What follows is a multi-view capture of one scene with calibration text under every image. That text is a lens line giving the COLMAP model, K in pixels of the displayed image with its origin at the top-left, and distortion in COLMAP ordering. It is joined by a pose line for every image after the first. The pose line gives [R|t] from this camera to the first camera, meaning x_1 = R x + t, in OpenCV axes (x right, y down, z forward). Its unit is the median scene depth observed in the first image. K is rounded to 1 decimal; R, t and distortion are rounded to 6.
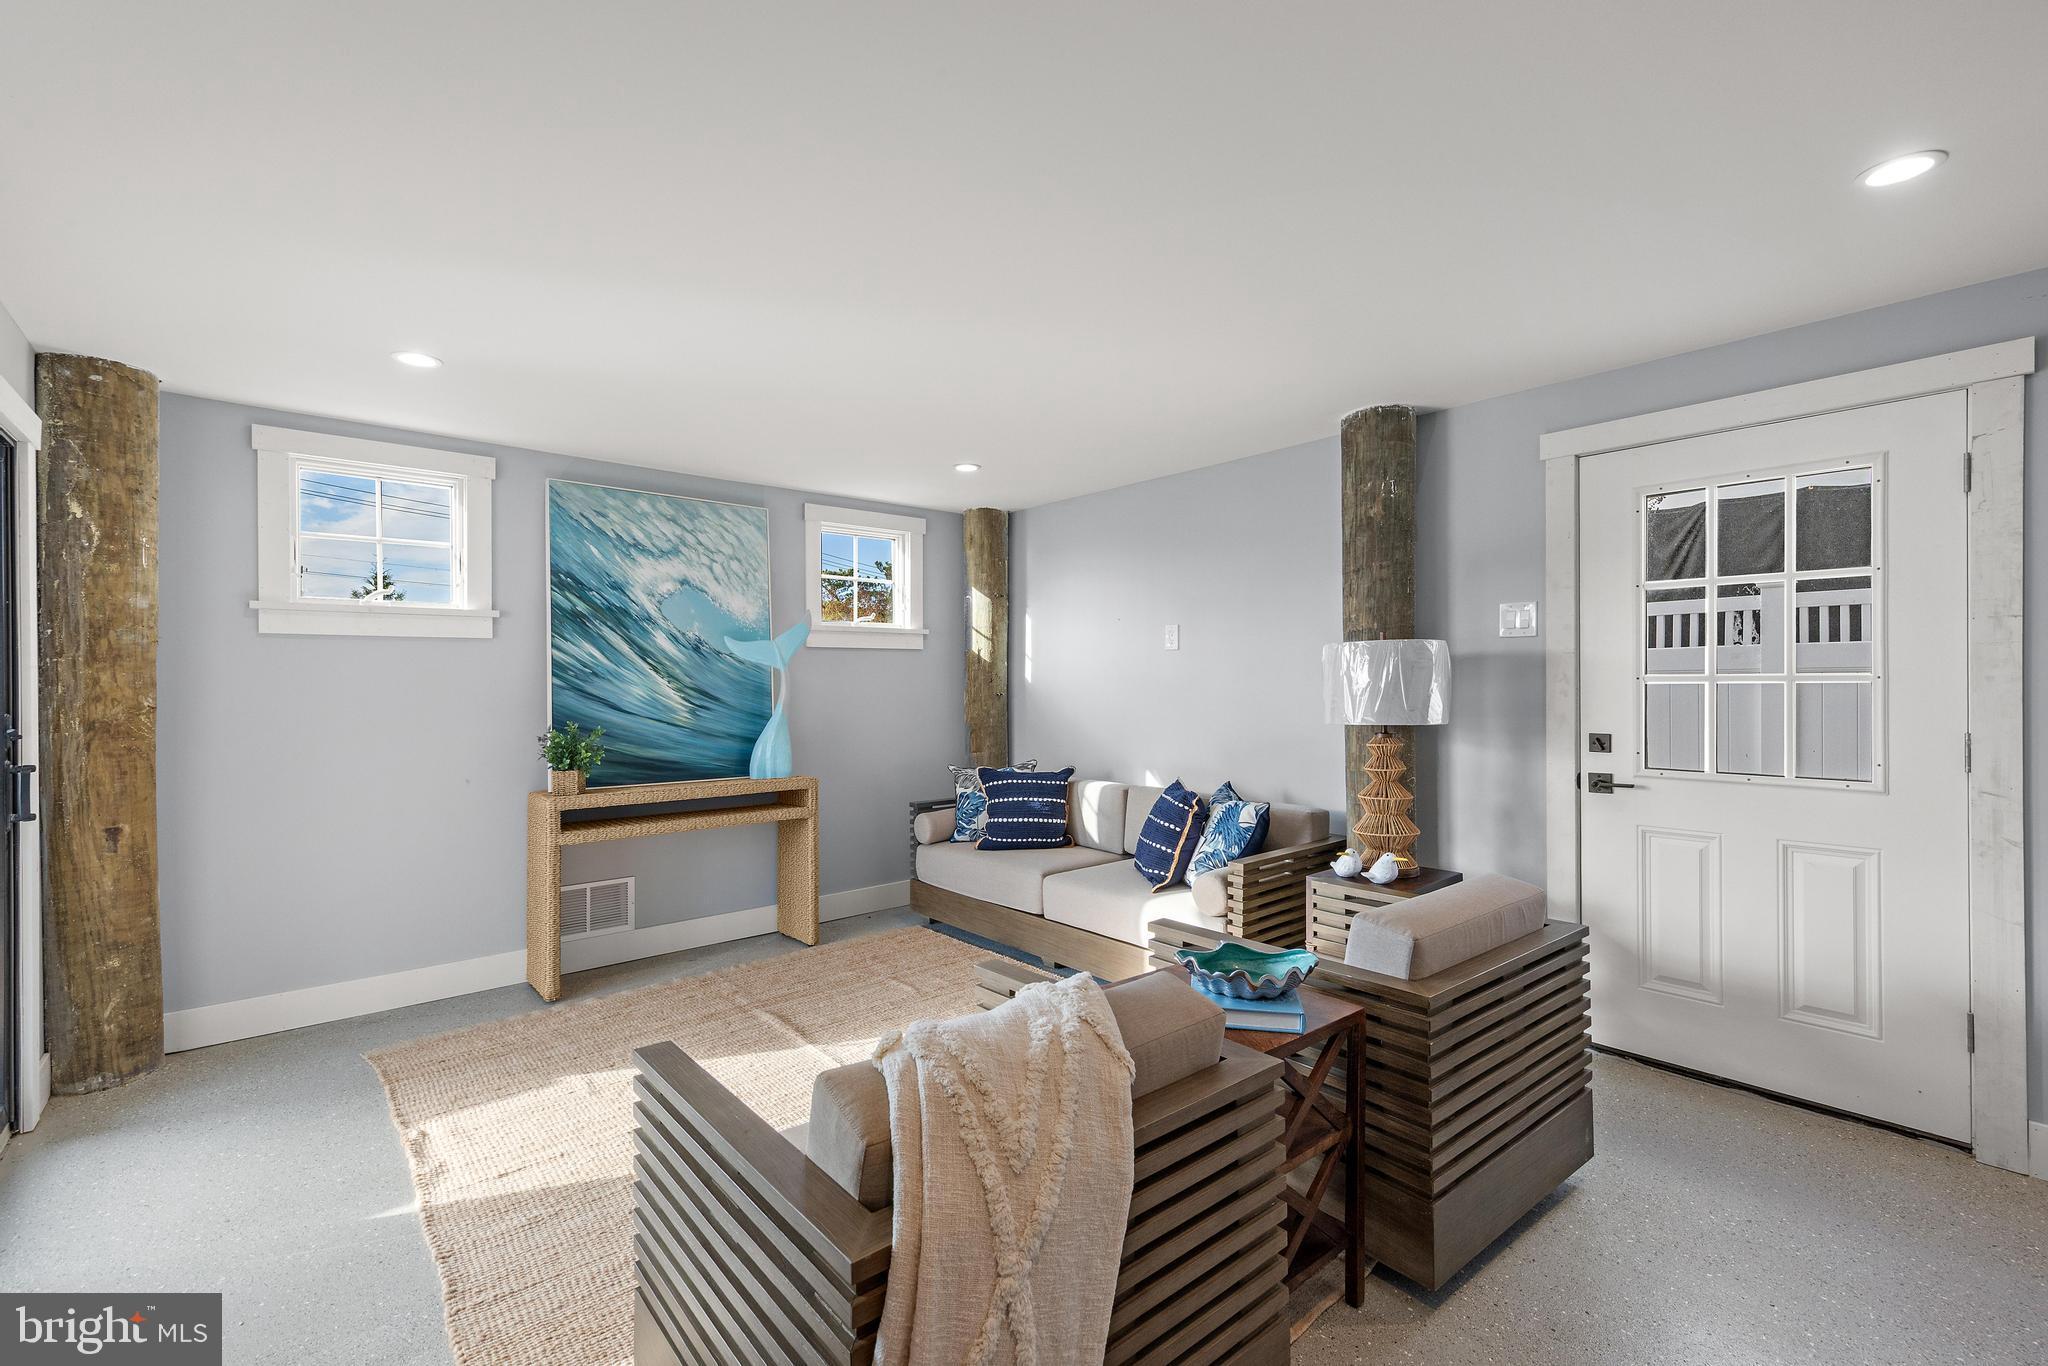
lens RADIAL K [[922.5, 0, 1020.4], [0, 922.5, 689.9], [0, 0, 1]] dist [0.004045, -0.000570]
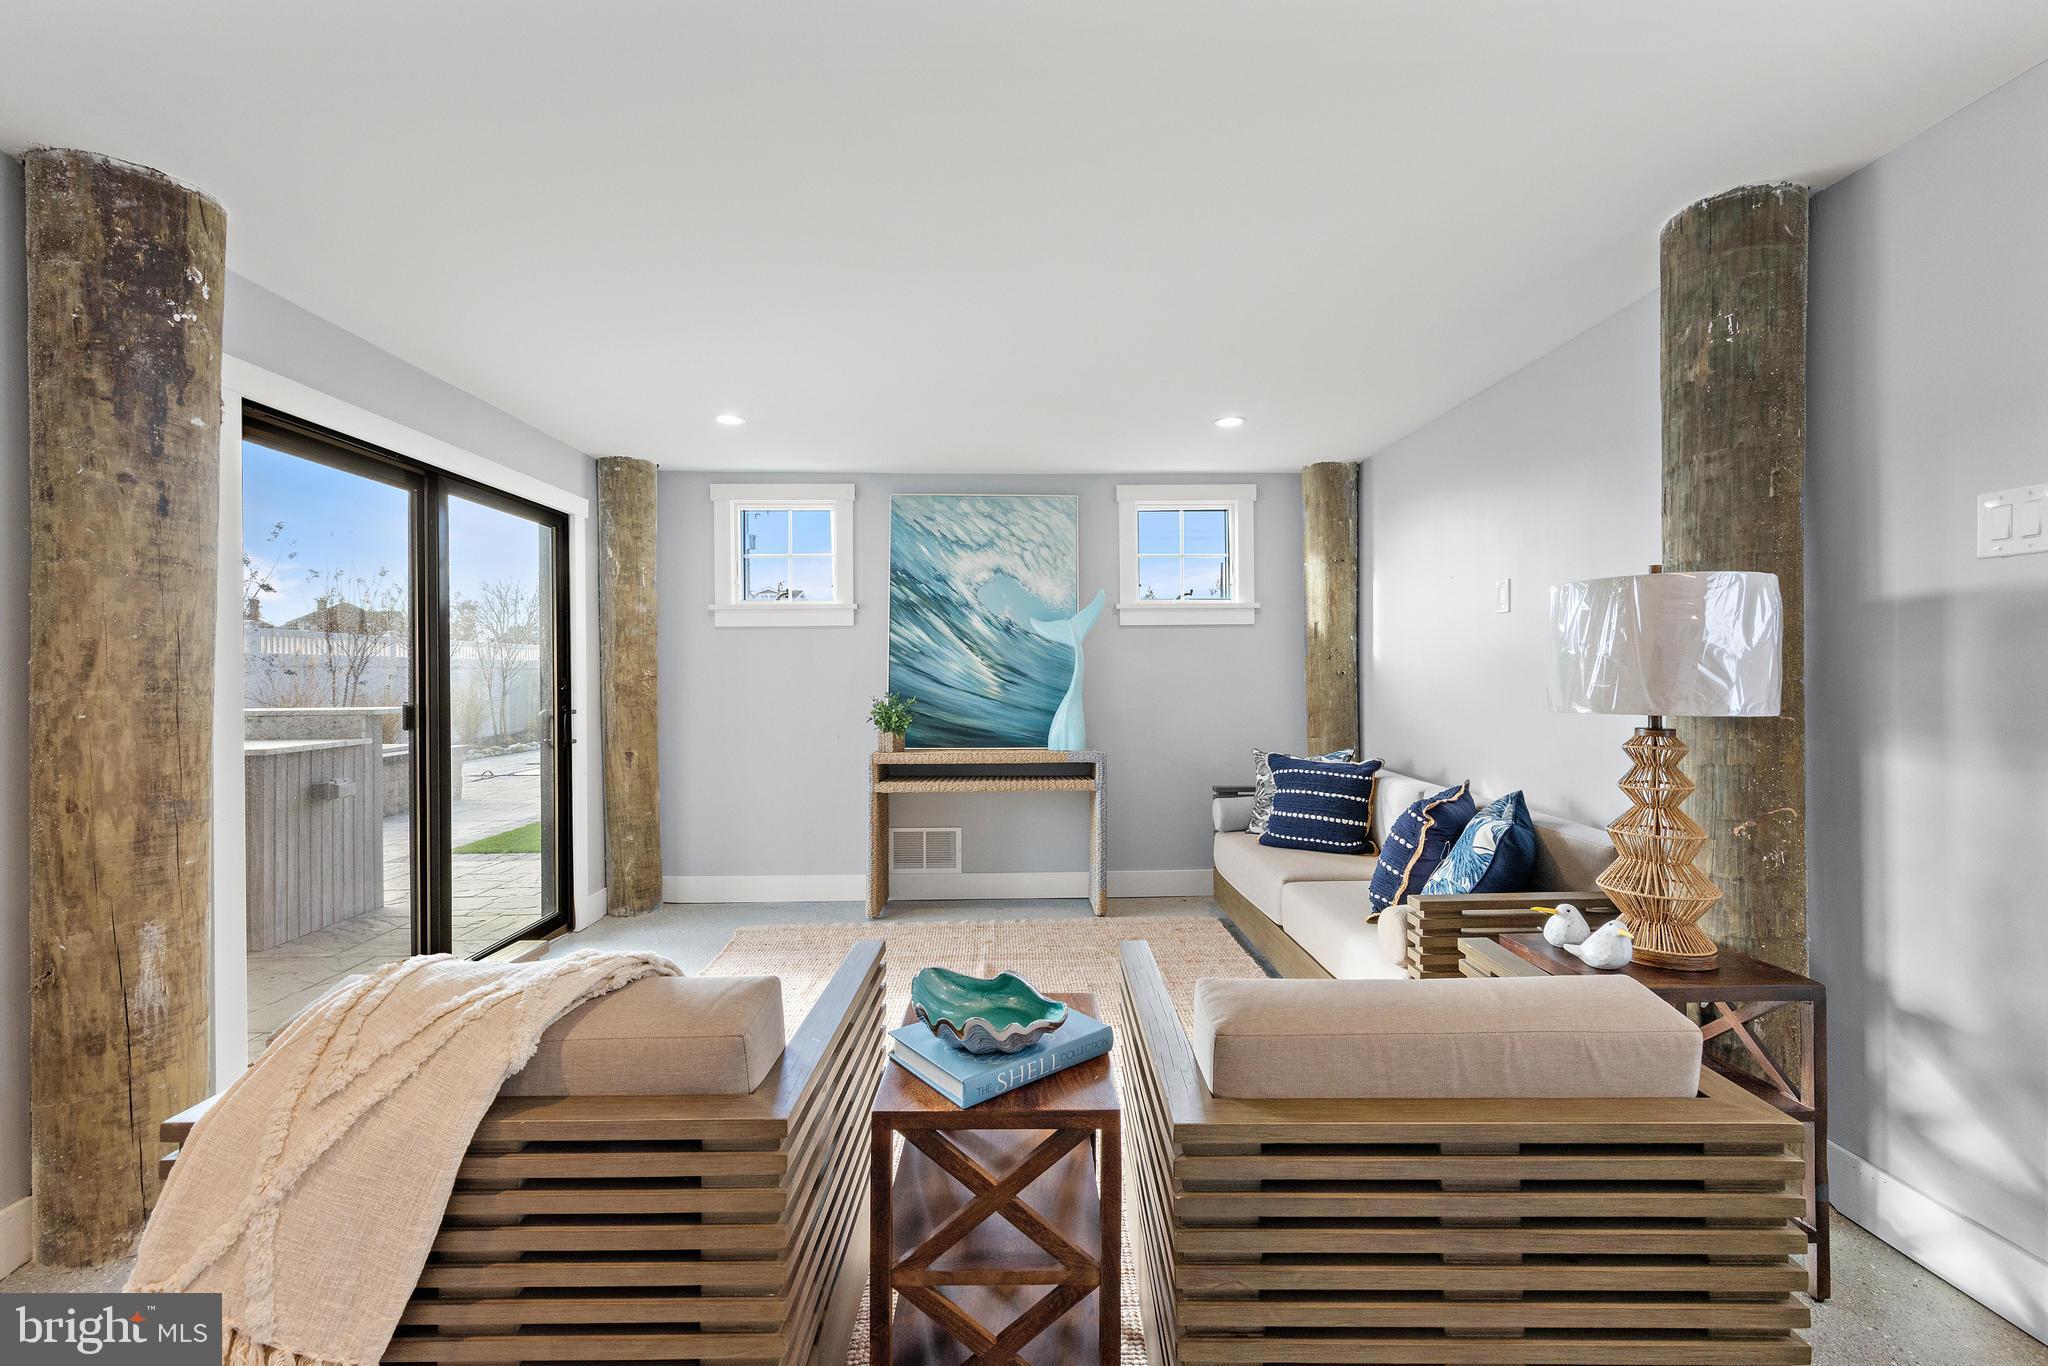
lens RADIAL K [[868.8, 0, 1020.9], [0, 868.8, 675.3], [0, 0, 1]] dist [0.002475, -0.000291]
pose [[0.760278, 0.004176, -0.649585, 0.354273], [-0.004803, 0.999988, 0.000807, 0.009898], [0.649580, 0.002507, 0.760289, 0.221255]]
